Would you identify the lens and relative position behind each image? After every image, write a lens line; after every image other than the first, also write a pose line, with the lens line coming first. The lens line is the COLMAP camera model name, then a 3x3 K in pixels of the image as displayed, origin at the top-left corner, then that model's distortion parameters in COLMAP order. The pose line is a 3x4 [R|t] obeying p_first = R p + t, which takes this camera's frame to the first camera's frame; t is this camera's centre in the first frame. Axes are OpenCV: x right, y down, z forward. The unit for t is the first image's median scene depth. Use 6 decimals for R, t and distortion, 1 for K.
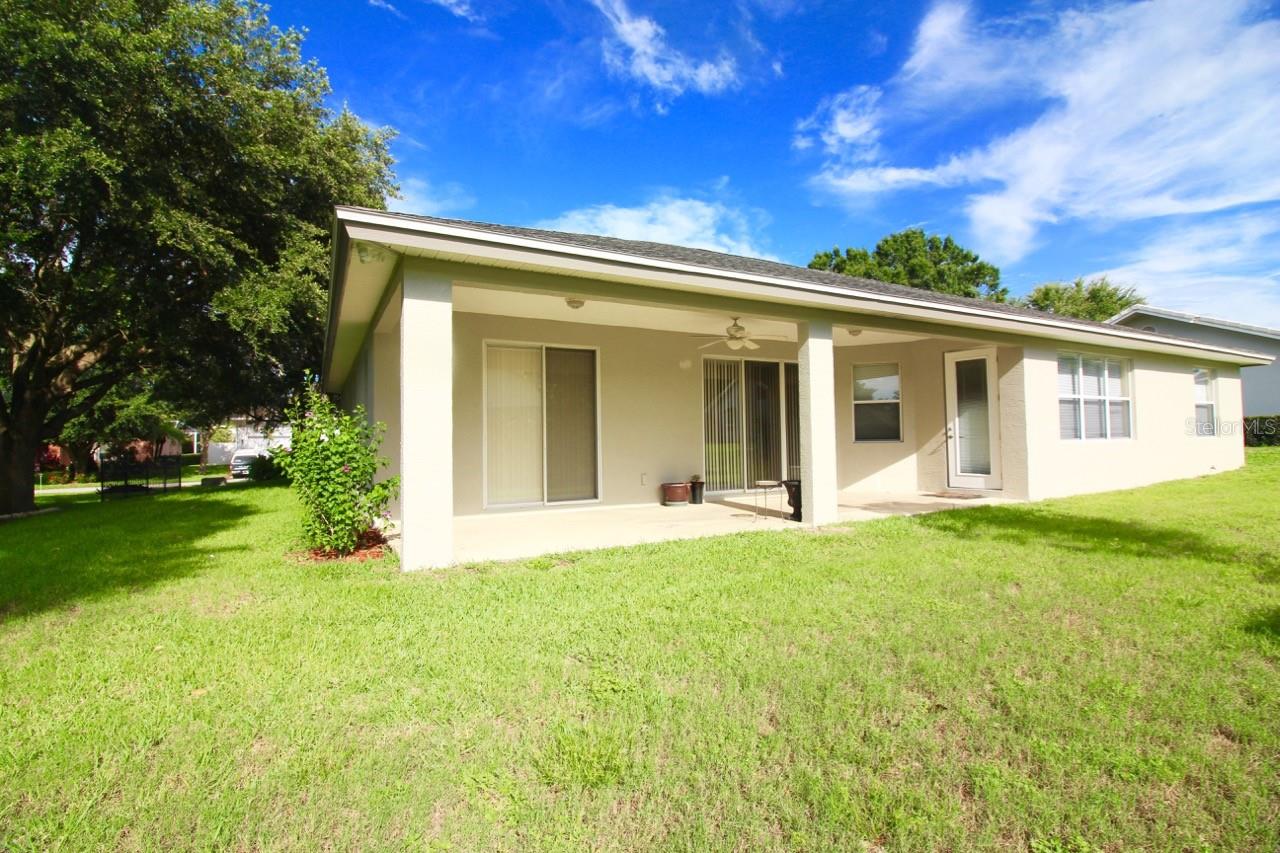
lens RADIAL K [[604.3, 0, 635.8], [0, 604.3, 418.3], [0, 0, 1]] dist [-0.001073, -0.012184]
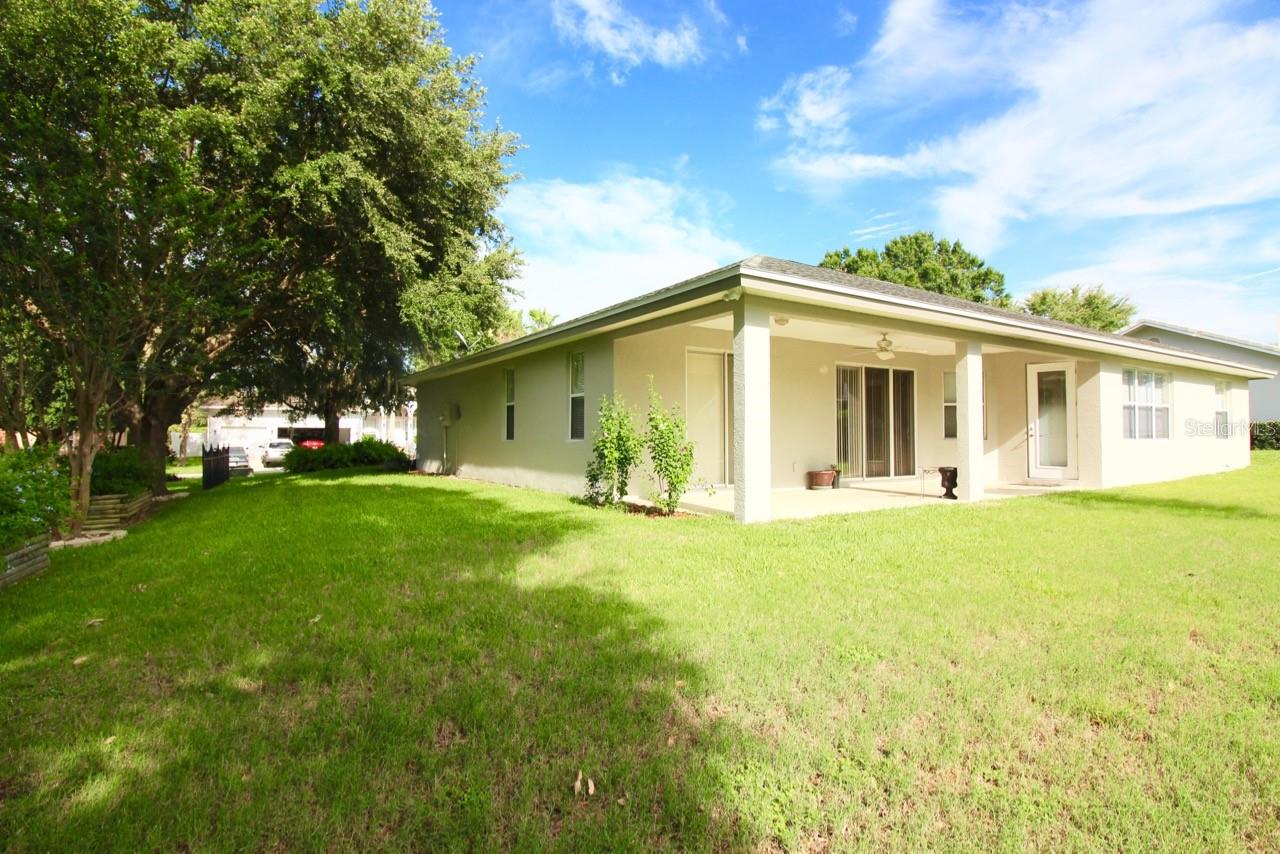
lens RADIAL K [[642.7, 0, 640.0], [0, 642.7, 427.0], [0, 0, 1]] dist [0.000612, -0.016903]
pose [[0.997553, 0.016228, 0.068008, -0.253728], [-0.017632, 0.999643, 0.020086, 0.002058], [-0.067657, -0.021236, 0.997483, -0.155063]]
